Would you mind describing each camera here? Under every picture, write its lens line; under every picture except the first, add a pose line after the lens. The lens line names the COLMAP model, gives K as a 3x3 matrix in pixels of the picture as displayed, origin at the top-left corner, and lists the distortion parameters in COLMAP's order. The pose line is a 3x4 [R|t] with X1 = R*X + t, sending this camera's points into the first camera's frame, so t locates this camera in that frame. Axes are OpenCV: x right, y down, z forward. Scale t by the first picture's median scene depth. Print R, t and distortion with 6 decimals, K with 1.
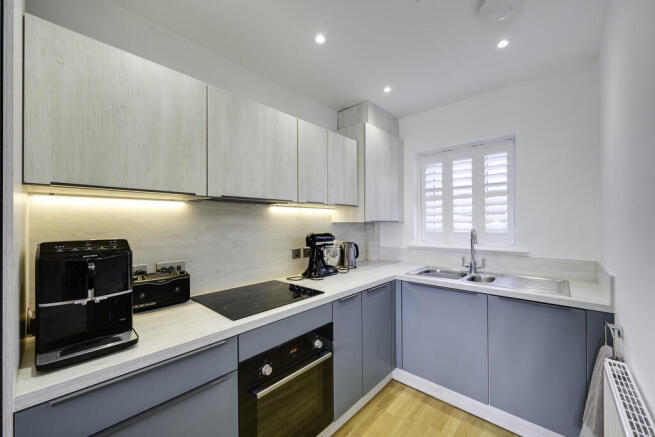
lens RADIAL K [[261.3, 0, 326.8], [0, 261.3, 218.8], [0, 0, 1]] dist [-0.006496, 0.000157]
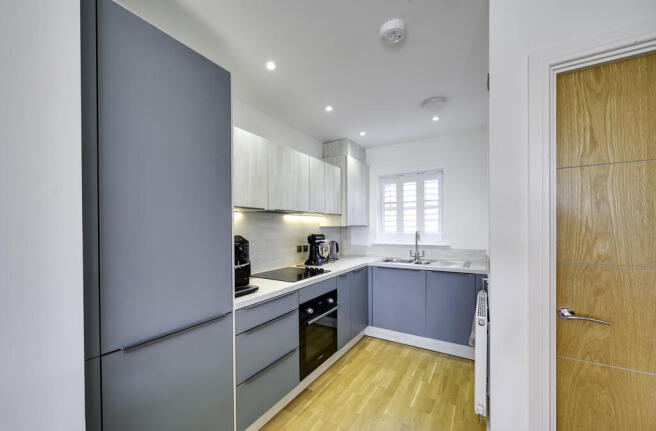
lens RADIAL K [[265.1, 0, 320.0], [0, 265.1, 226.6], [0, 0, 1]] dist [0.000787, -0.000035]
pose [[0.984634, -0.000180, 0.174628, -0.272211], [-0.002077, 0.999917, 0.012744, -0.003892], [-0.174616, -0.012911, 0.984552, -0.431052]]
